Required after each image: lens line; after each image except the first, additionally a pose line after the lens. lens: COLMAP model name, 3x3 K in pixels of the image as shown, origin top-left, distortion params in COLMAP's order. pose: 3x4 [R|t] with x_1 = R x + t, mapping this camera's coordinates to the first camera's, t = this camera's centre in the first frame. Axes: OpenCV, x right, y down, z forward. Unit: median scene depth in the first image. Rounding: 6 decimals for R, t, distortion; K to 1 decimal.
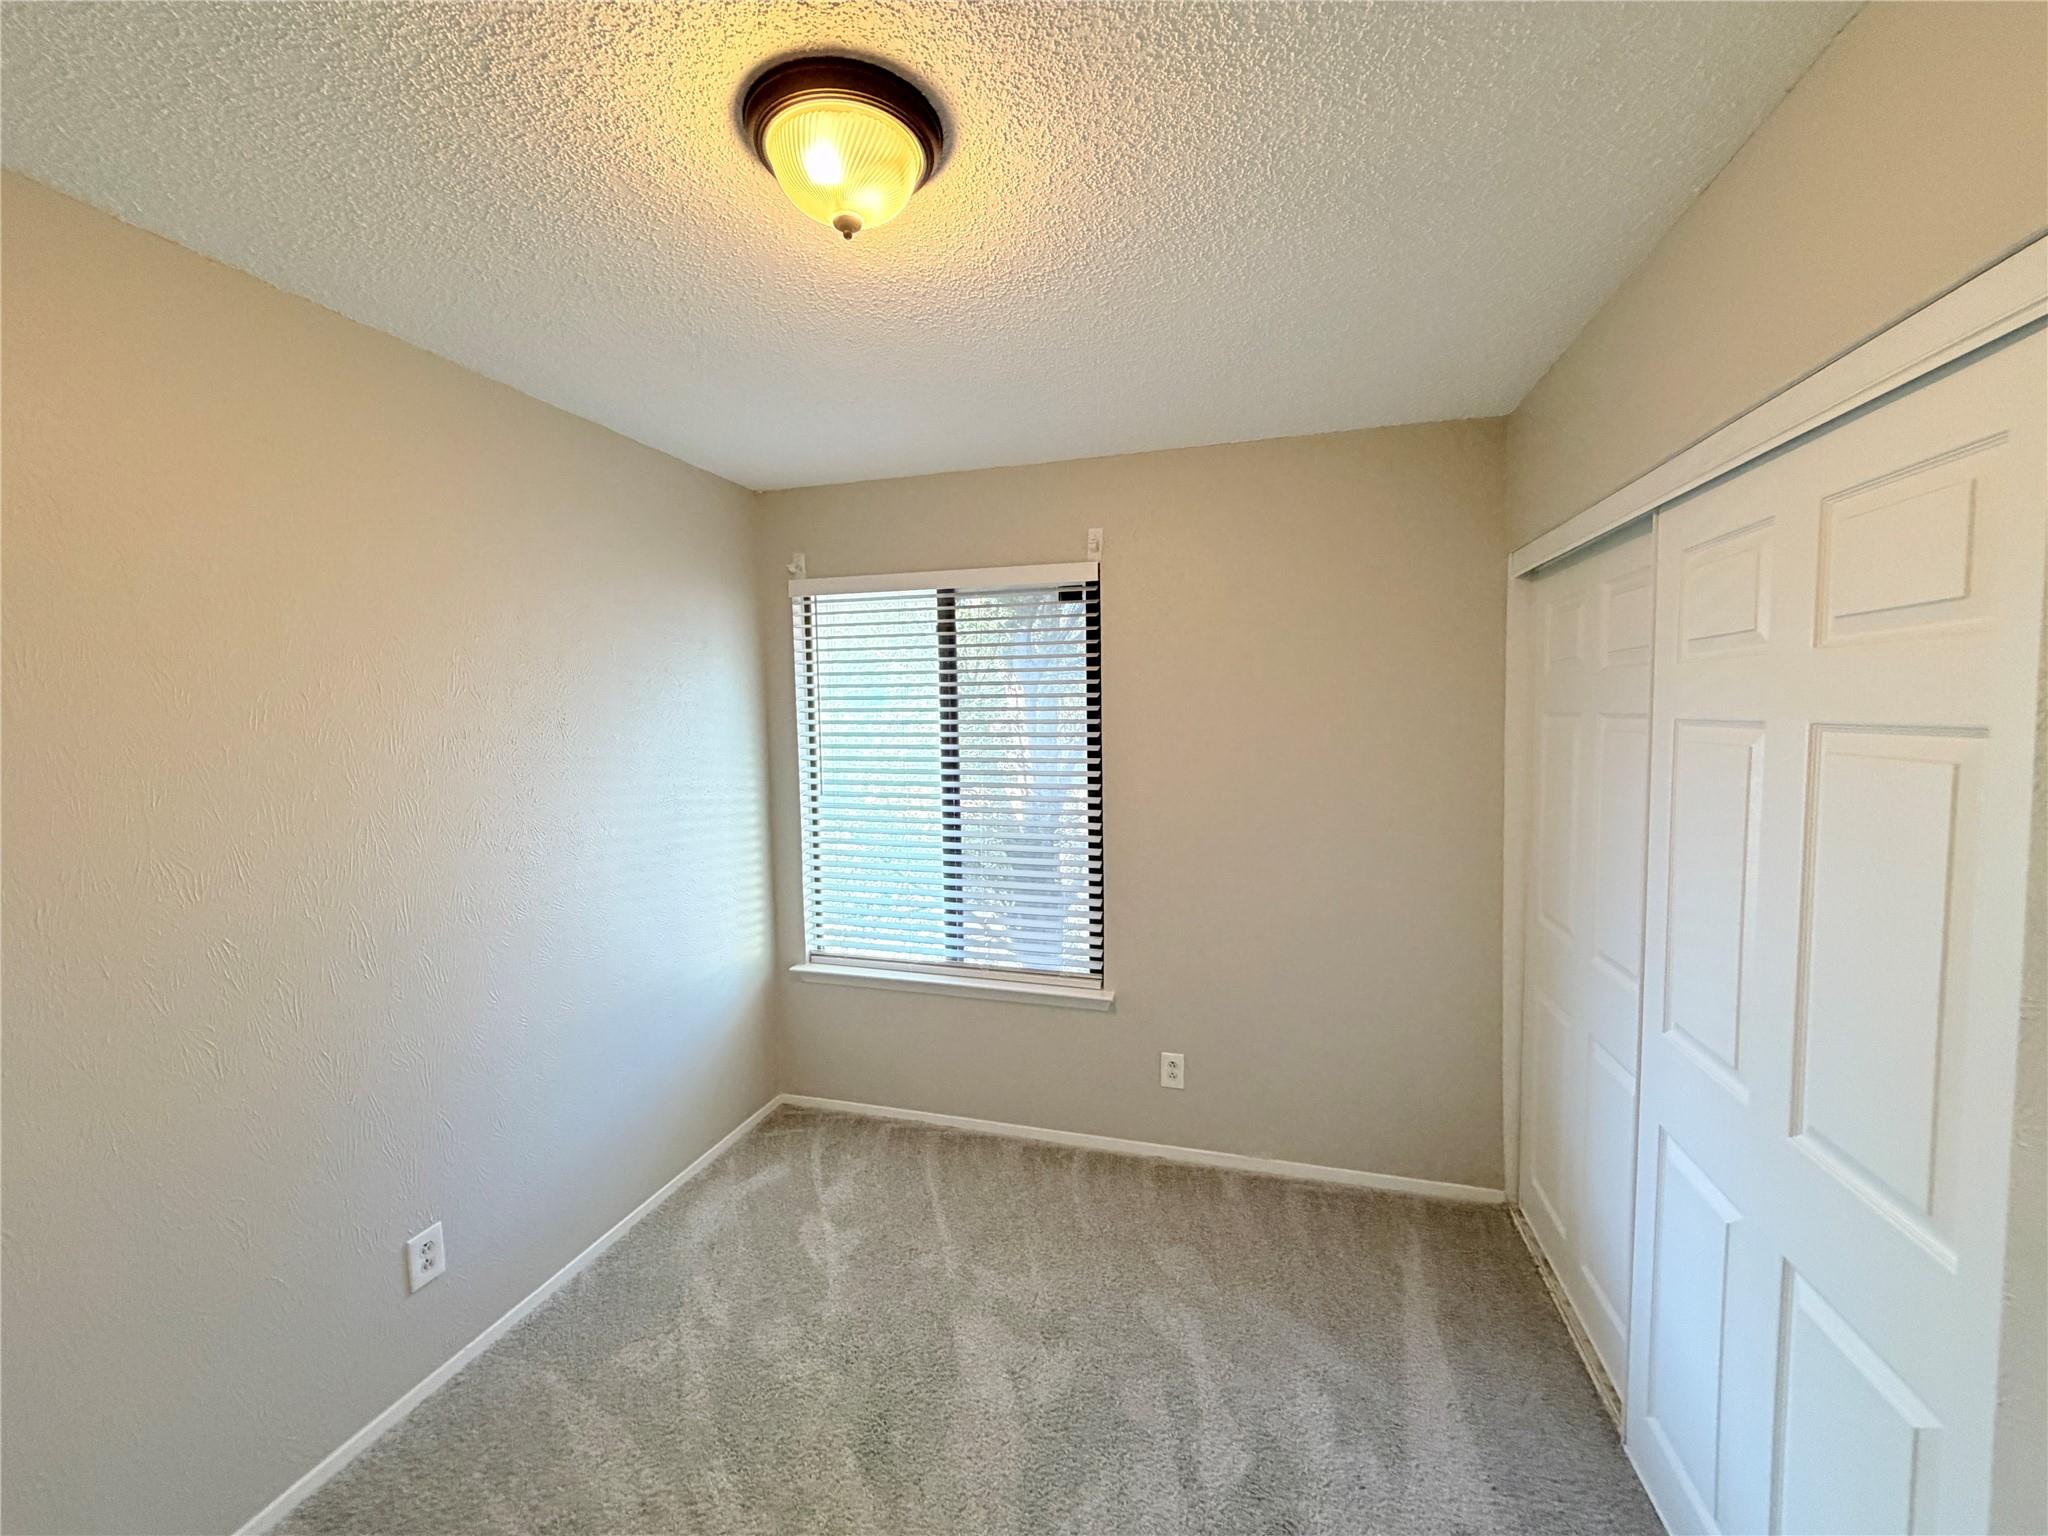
lens RADIAL K [[817.6, 0, 1020.5], [0, 817.6, 769.0], [0, 0, 1]] dist [0.000321, 0.000137]
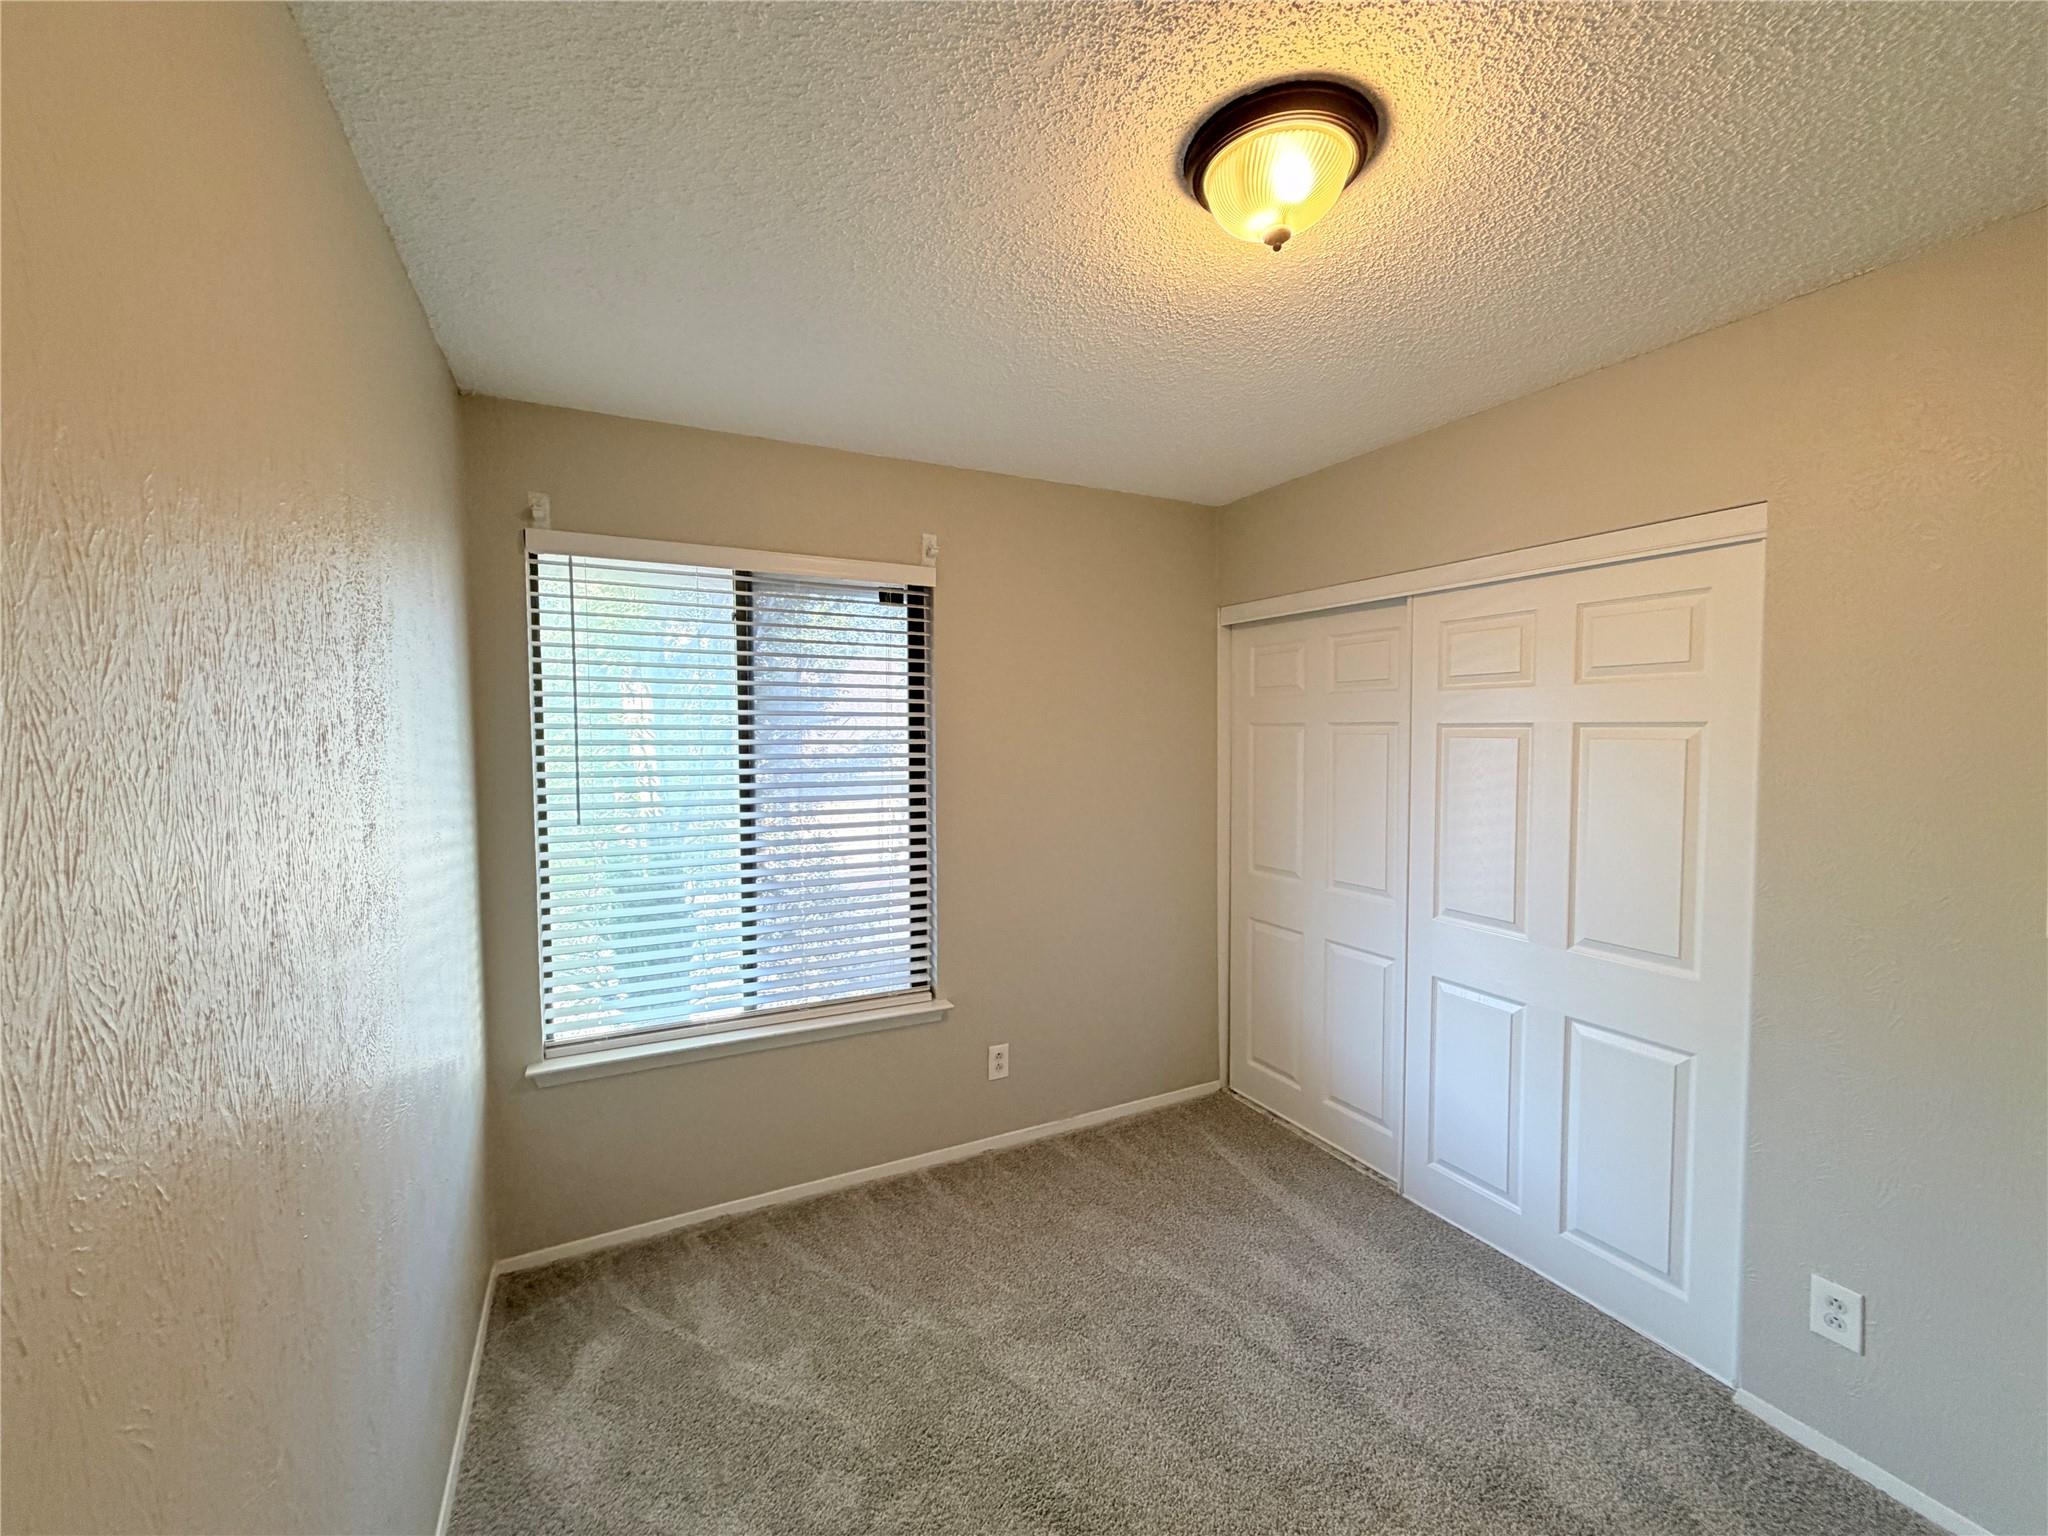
lens RADIAL K [[820.7, 0, 1019.2], [0, 820.7, 767.6], [0, 0, 1]] dist [0.002014, 0.000487]
pose [[0.728001, -0.019644, 0.685294, -0.500680], [0.040481, 0.999077, -0.014366, 0.008507], [-0.684379, 0.038200, 0.728125, 0.200728]]
